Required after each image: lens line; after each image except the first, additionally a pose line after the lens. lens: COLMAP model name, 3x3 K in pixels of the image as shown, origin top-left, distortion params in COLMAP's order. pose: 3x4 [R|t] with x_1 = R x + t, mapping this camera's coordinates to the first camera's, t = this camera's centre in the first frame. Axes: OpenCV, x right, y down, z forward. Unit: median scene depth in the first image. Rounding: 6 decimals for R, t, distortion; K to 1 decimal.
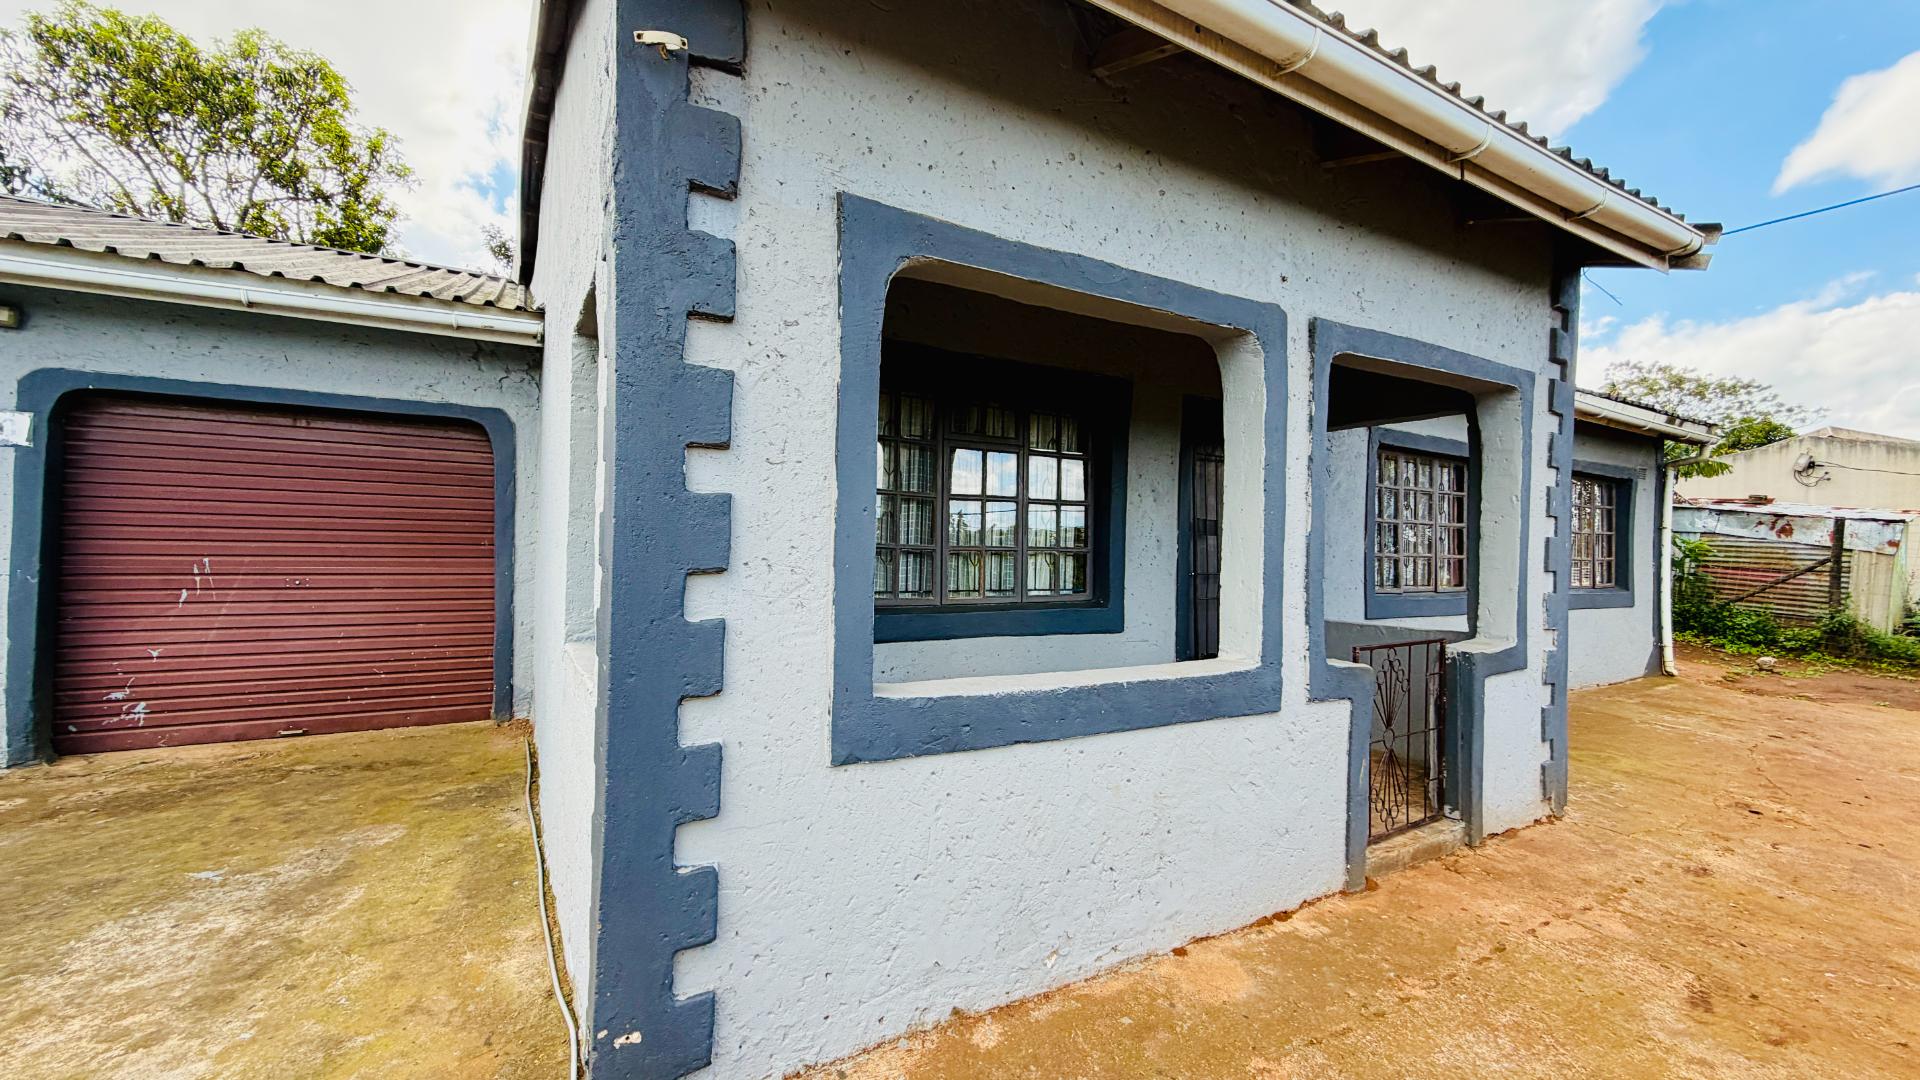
lens RADIAL K [[766.7, 0, 957.3], [0, 766.7, 538.4], [0, 0, 1]] dist [0.000333, 0.000088]
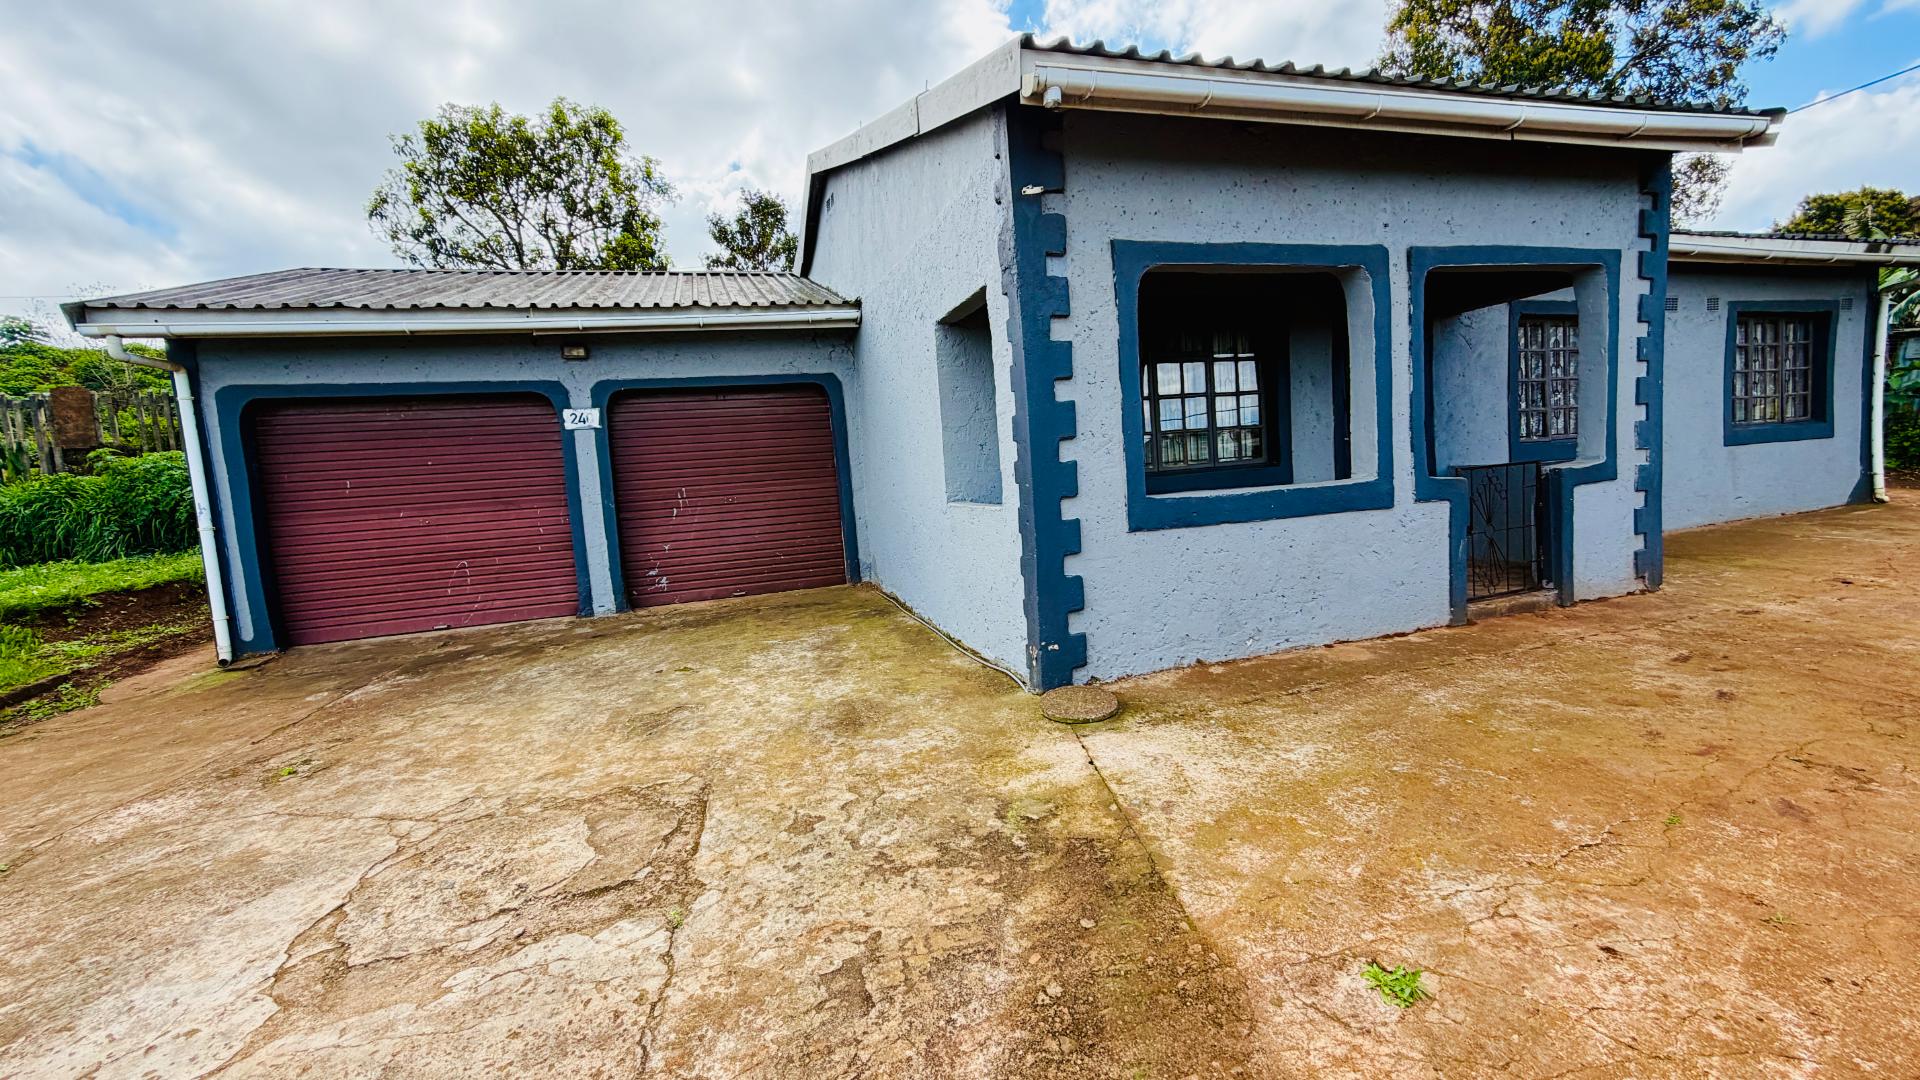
lens RADIAL K [[766.7, 0, 957.3], [0, 766.7, 538.4], [0, 0, 1]] dist [0.000333, 0.000088]
pose [[0.972160, -0.070098, -0.223586, -0.083061], [0.092102, 0.991715, 0.089543, 0.050051], [0.215457, -0.107643, 0.970562, -0.577621]]
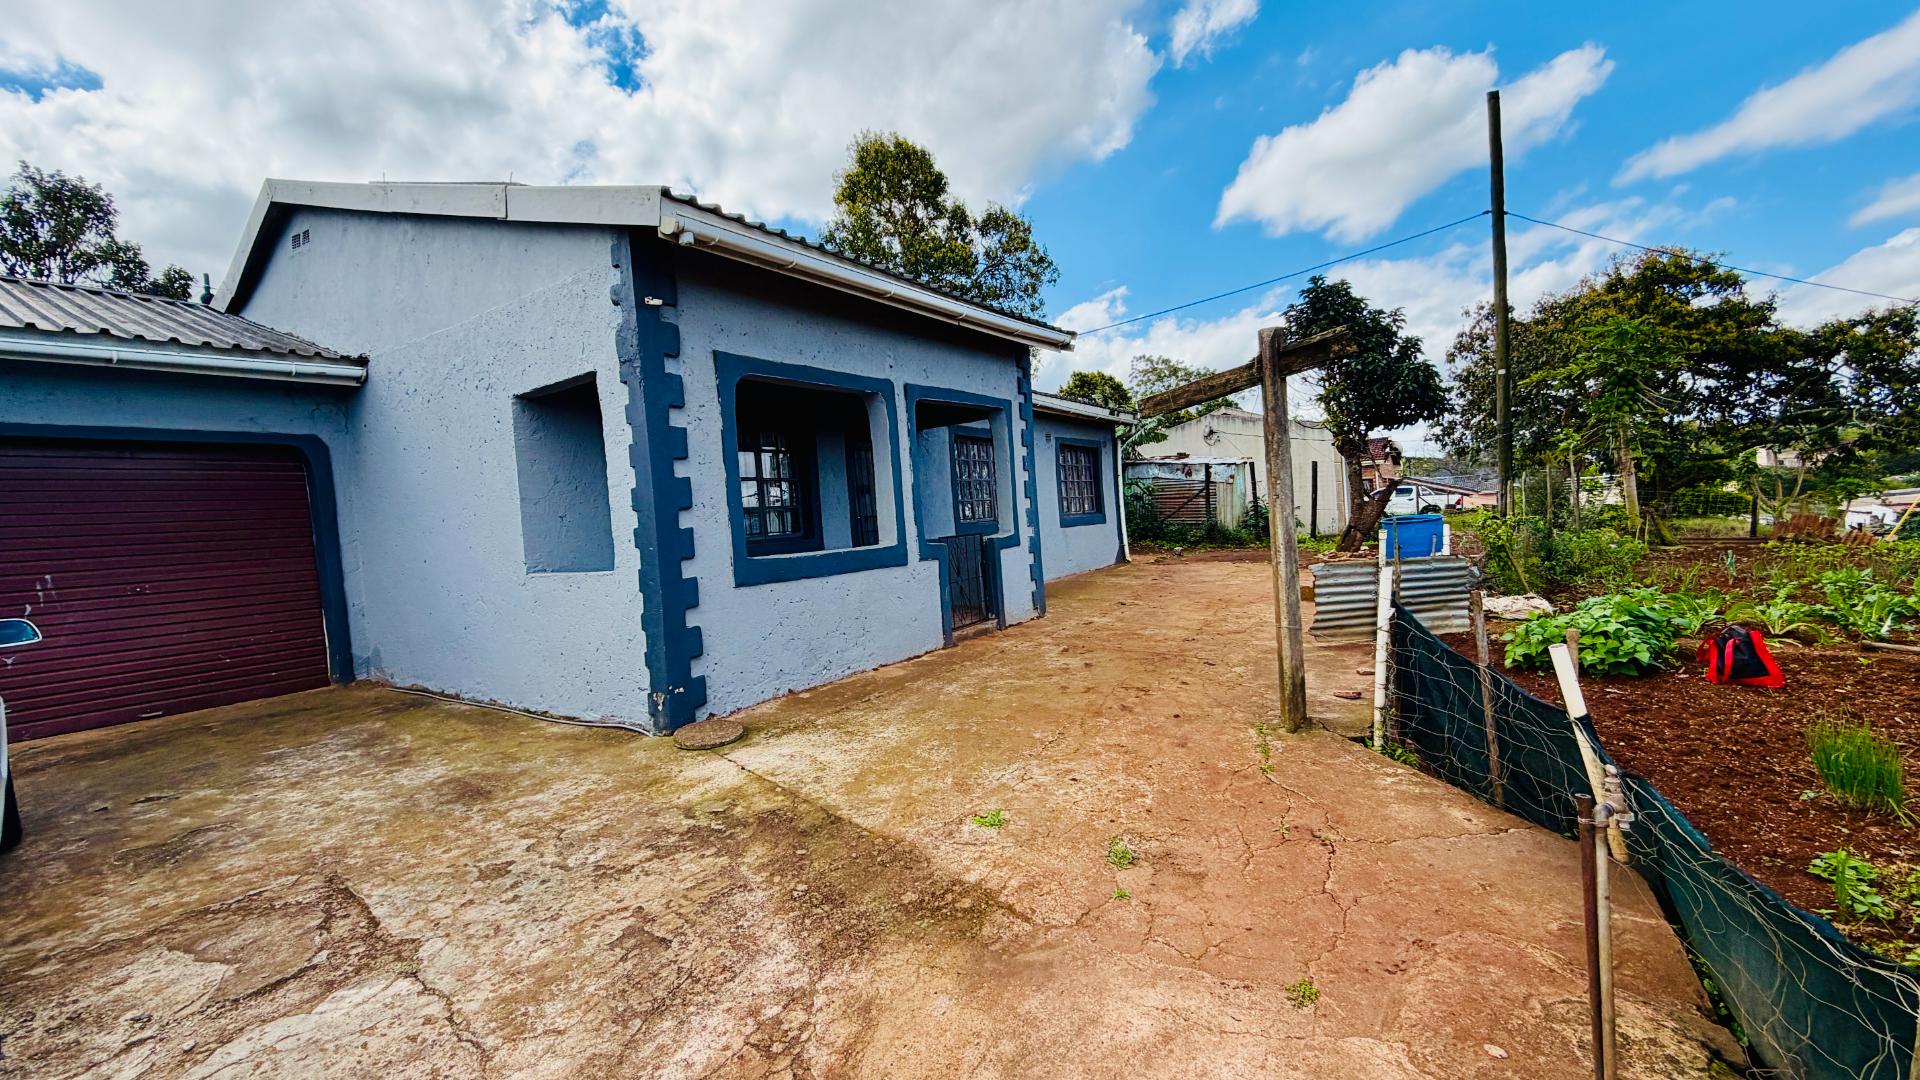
lens RADIAL K [[766.7, 0, 957.3], [0, 766.7, 538.4], [0, 0, 1]] dist [0.000333, 0.000088]
pose [[0.896256, -0.097261, 0.432743, -0.310290], [0.089391, 0.995250, 0.038547, 0.061310], [-0.434437, 0.004135, 0.900693, -0.816637]]
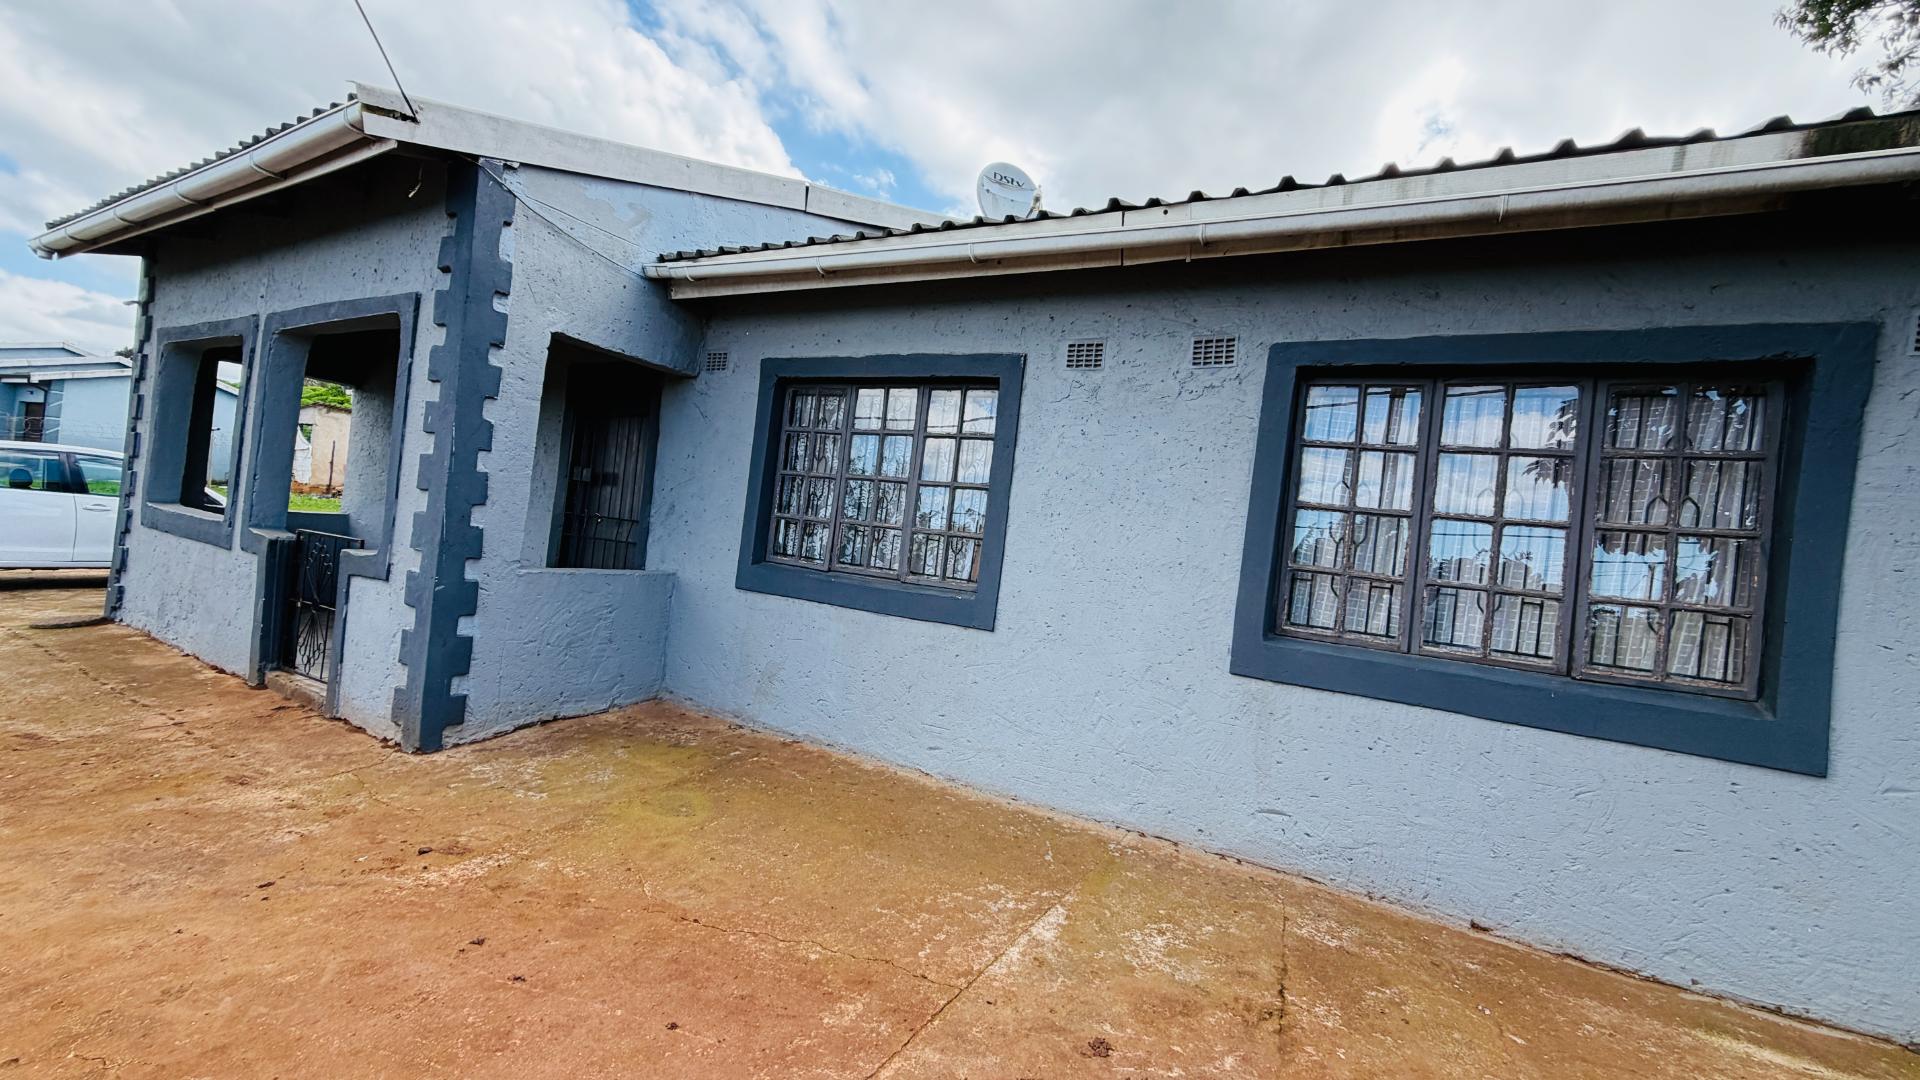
lens RADIAL K [[766.7, 0, 957.3], [0, 766.7, 538.4], [0, 0, 1]] dist [0.000333, 0.000088]
pose [[0.499252, 0.034374, -0.865775, 2.121721], [-0.087120, 0.996141, -0.010688, 0.060456], [0.862066, 0.080762, 0.500319, 1.203695]]
